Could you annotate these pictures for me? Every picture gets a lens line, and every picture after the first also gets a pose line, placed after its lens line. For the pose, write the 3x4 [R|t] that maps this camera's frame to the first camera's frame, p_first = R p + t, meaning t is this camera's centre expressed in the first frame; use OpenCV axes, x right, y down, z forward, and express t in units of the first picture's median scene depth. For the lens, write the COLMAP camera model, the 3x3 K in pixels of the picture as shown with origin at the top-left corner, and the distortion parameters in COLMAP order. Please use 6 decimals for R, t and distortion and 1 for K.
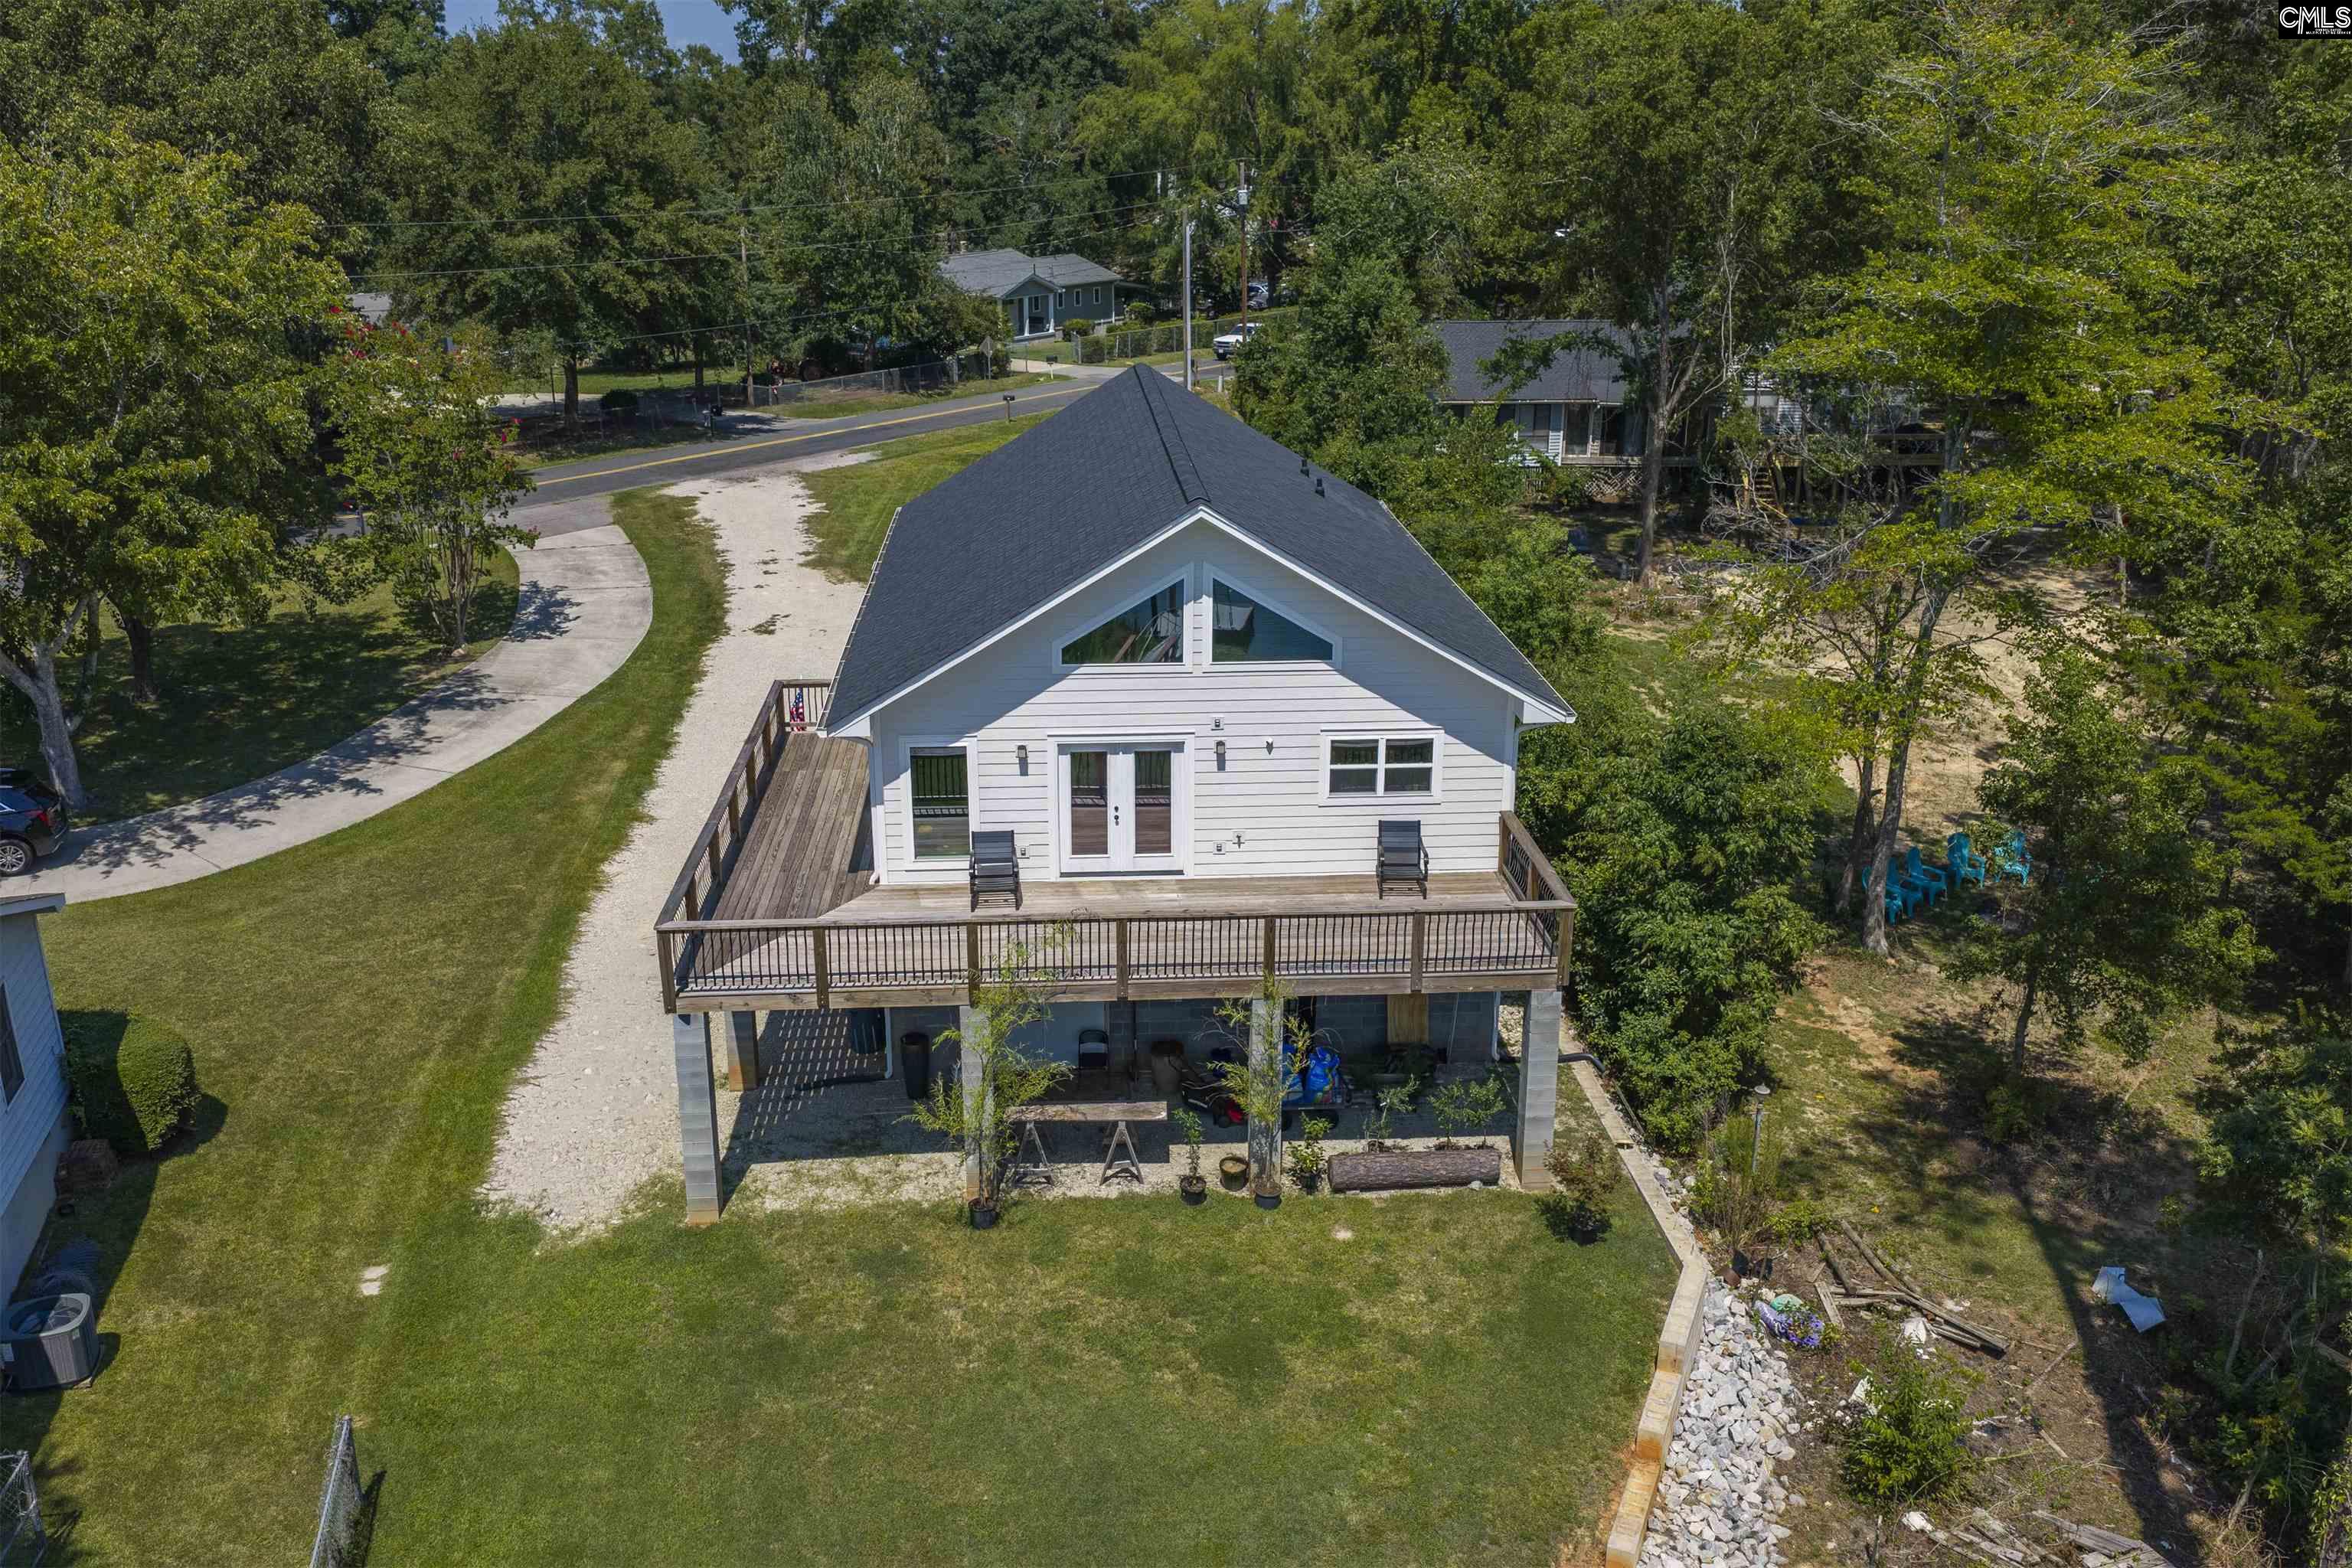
lens RADIAL K [[1952.7, 0, 1174.3], [0, 1952.7, 778.2], [0, 0, 1]] dist [0.018503, -0.038381]
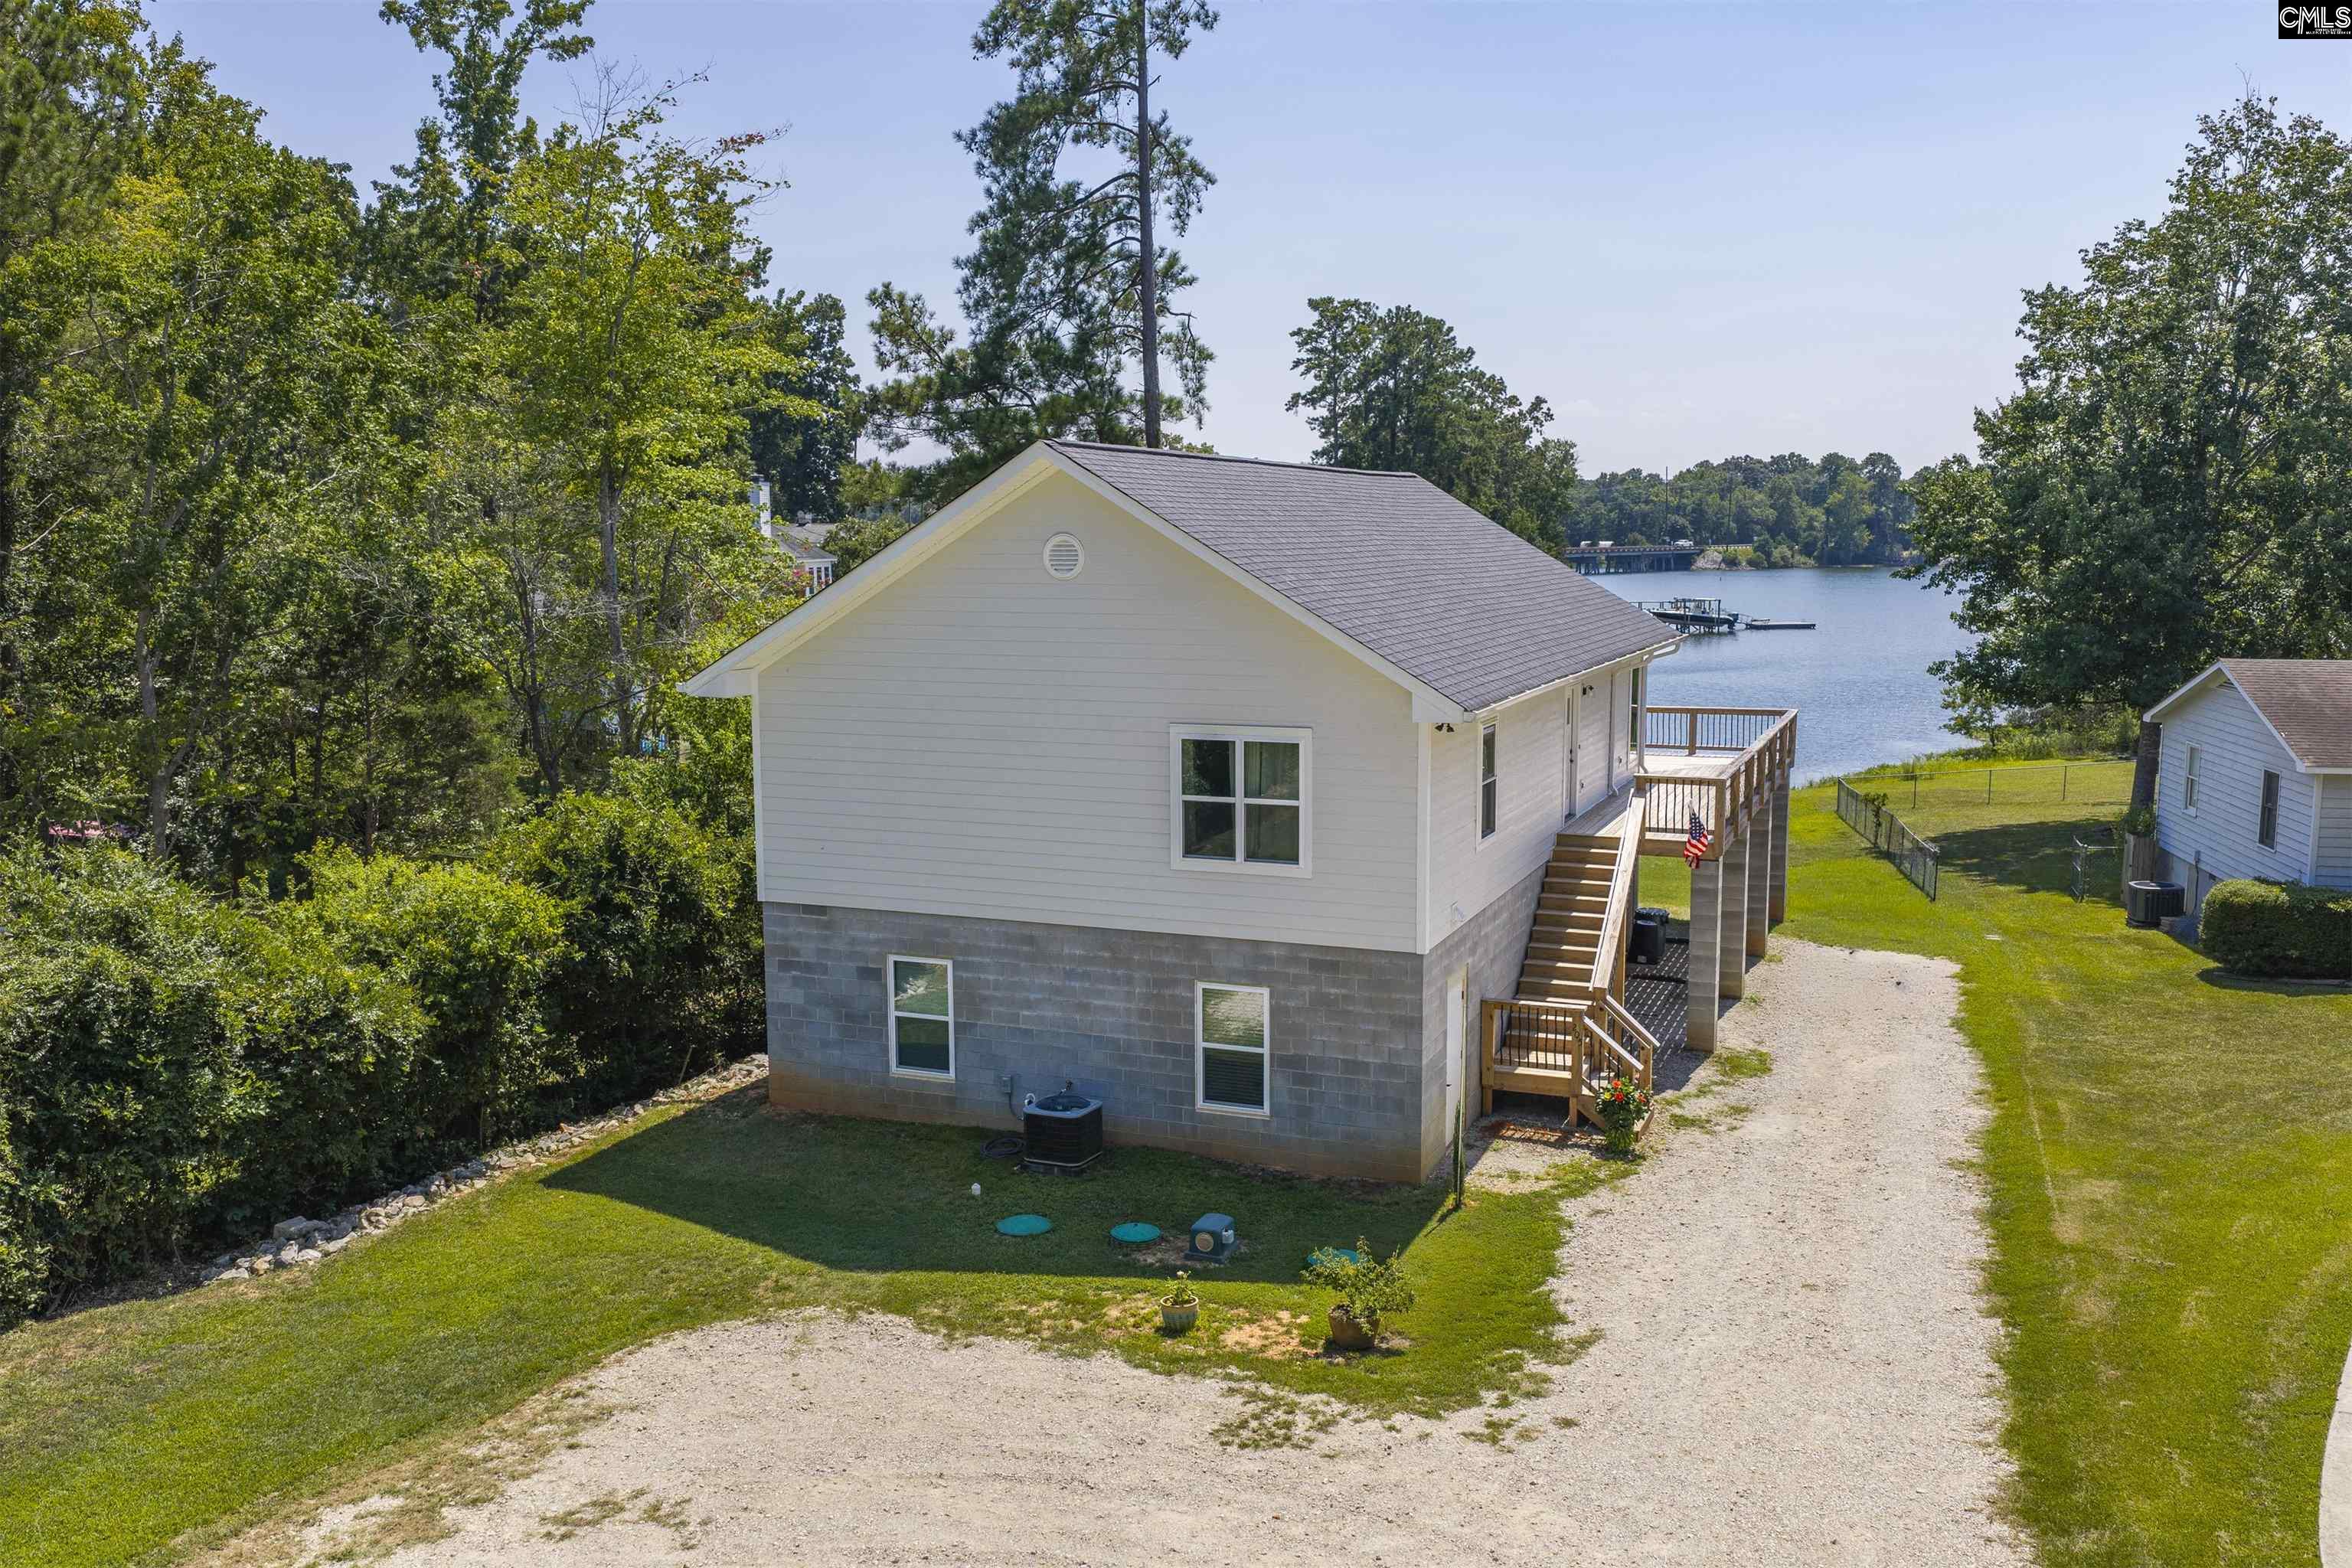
lens RADIAL K [[1952.9, 0, 1170.3], [0, 1952.9, 772.2], [0, 0, 1]] dist [0.008512, -0.013608]
pose [[-0.895676, -0.052540, 0.441592, -0.440594], [0.144552, 0.904677, 0.400829, -0.503783], [-0.420558, 0.422846, -0.802703, 2.165498]]
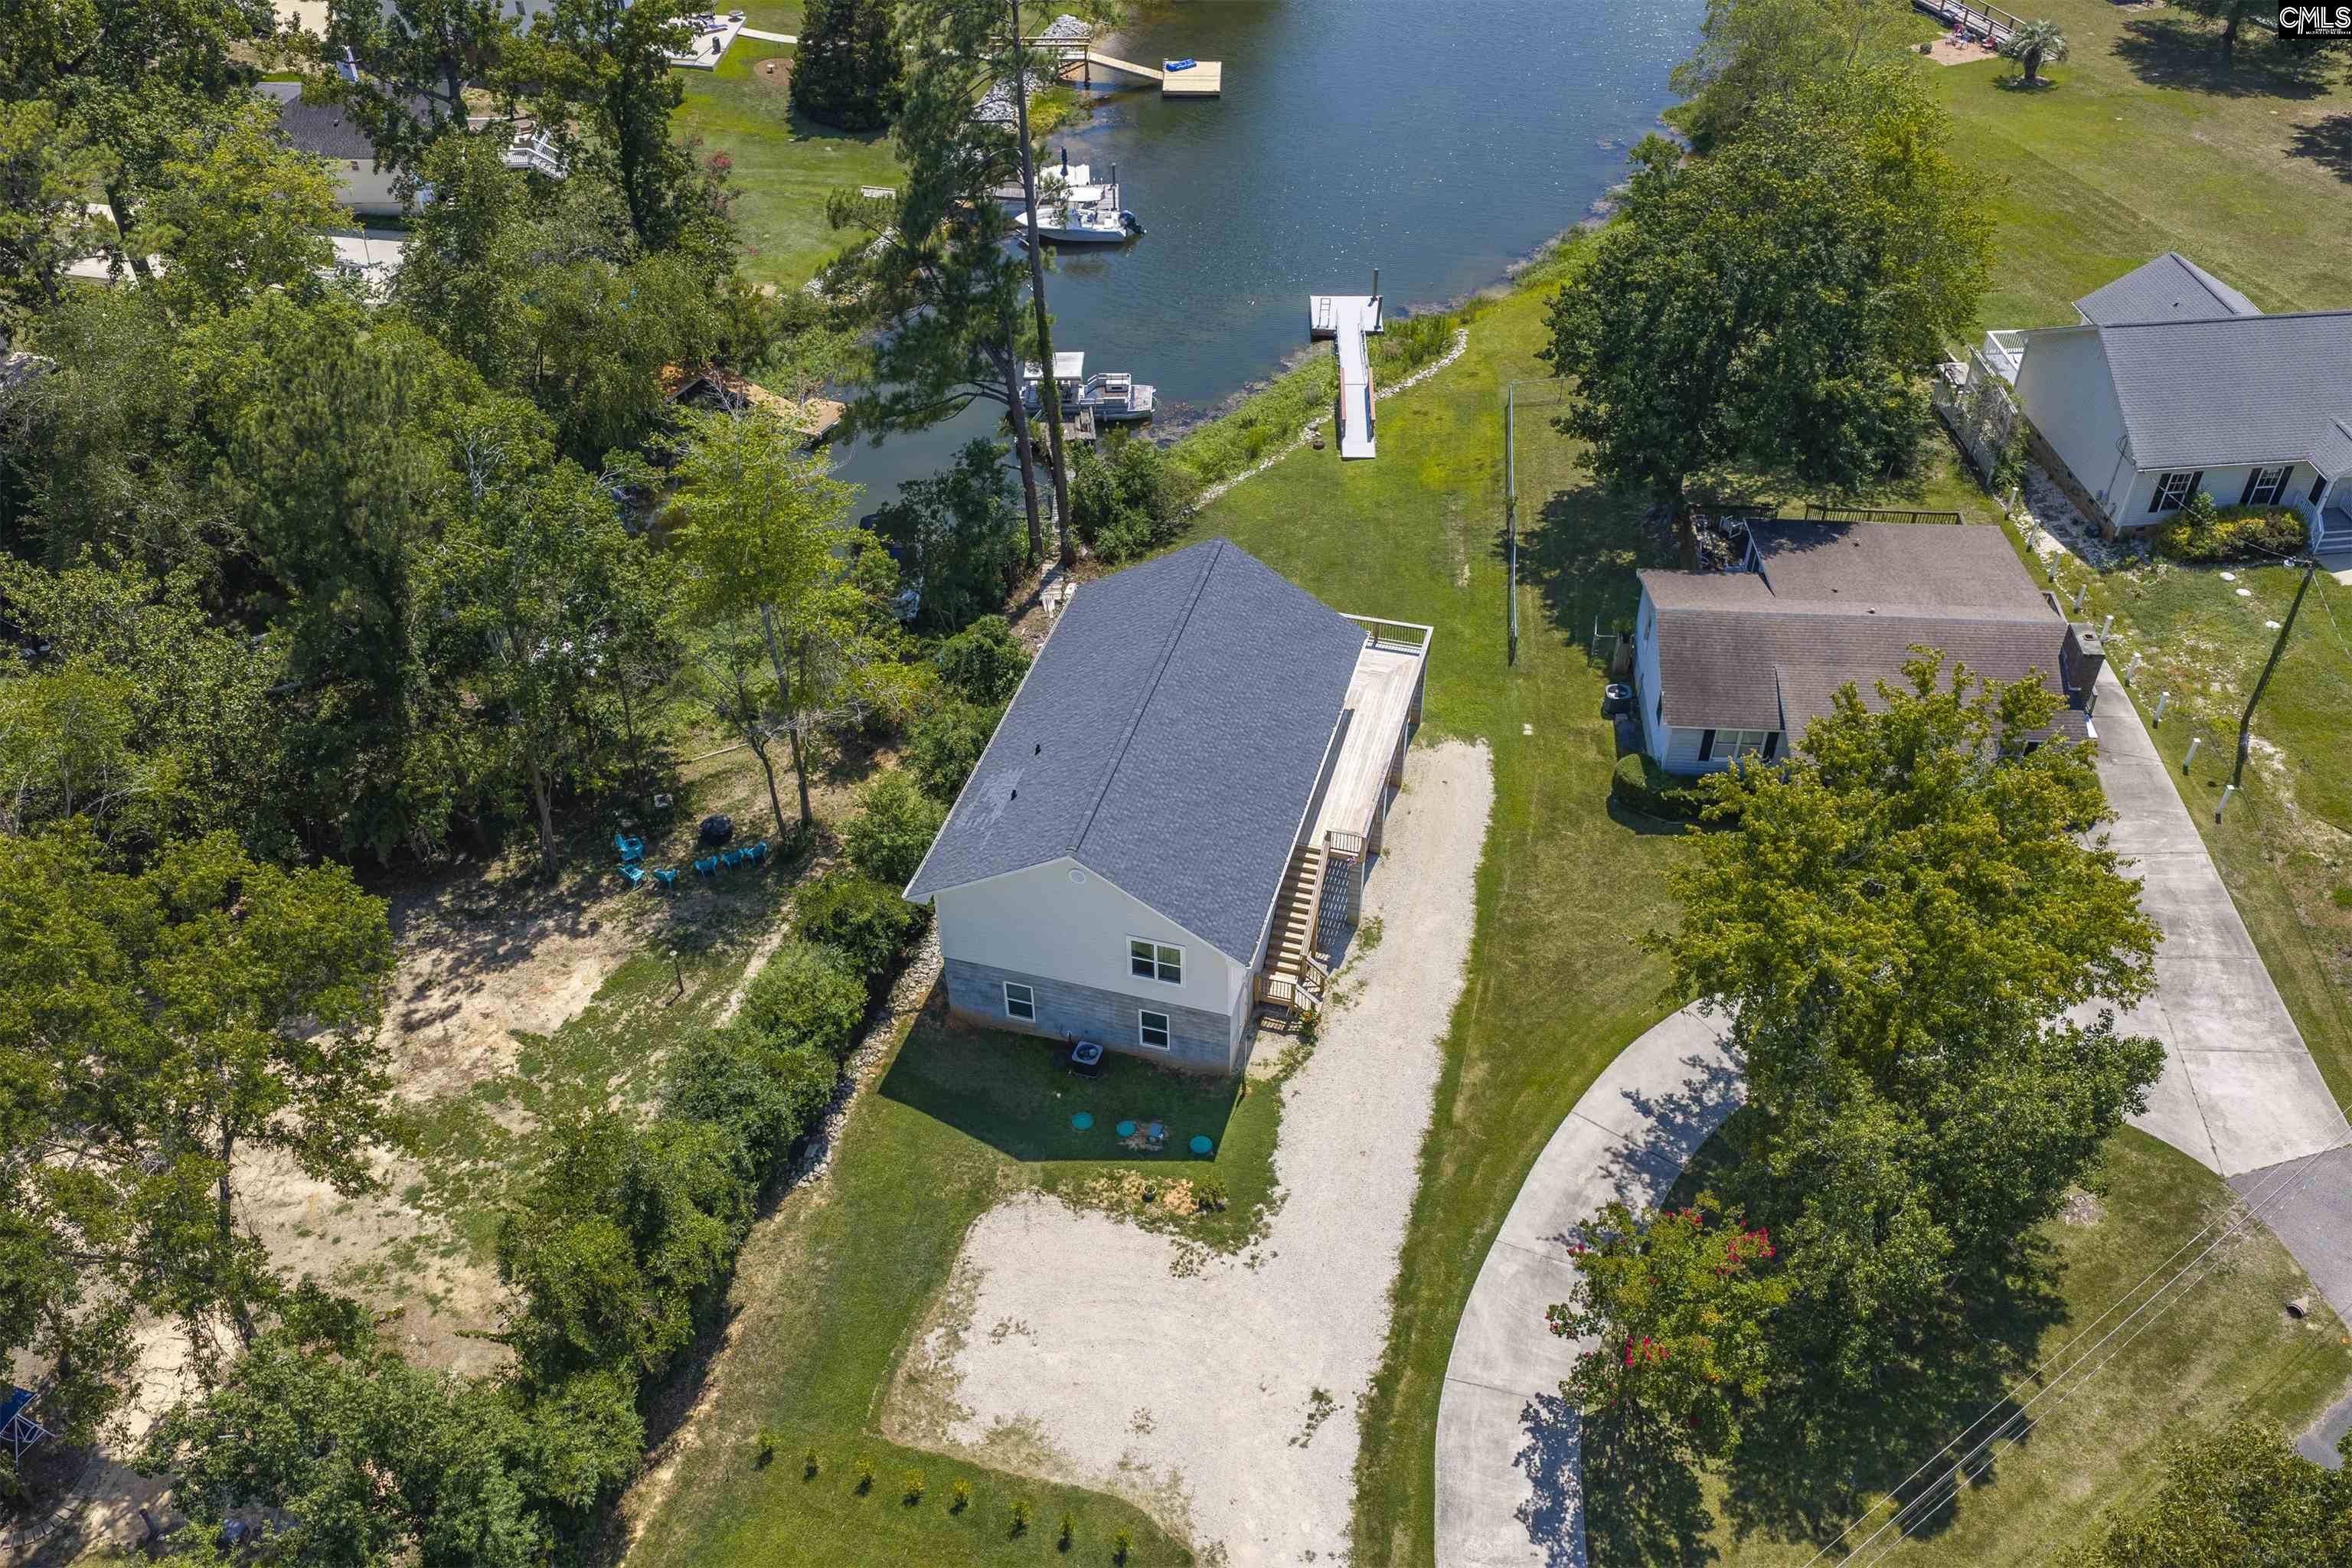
lens RADIAL K [[1948.5, 0, 1171.3], [0, 1948.5, 791.3], [0, 0, 1]] dist [0.006133, -0.018542]
pose [[-0.939360, -0.219207, 0.263727, -0.609998], [0.117836, 0.515884, 0.848515, -1.946957], [-0.322053, 0.828138, -0.458770, 2.268631]]
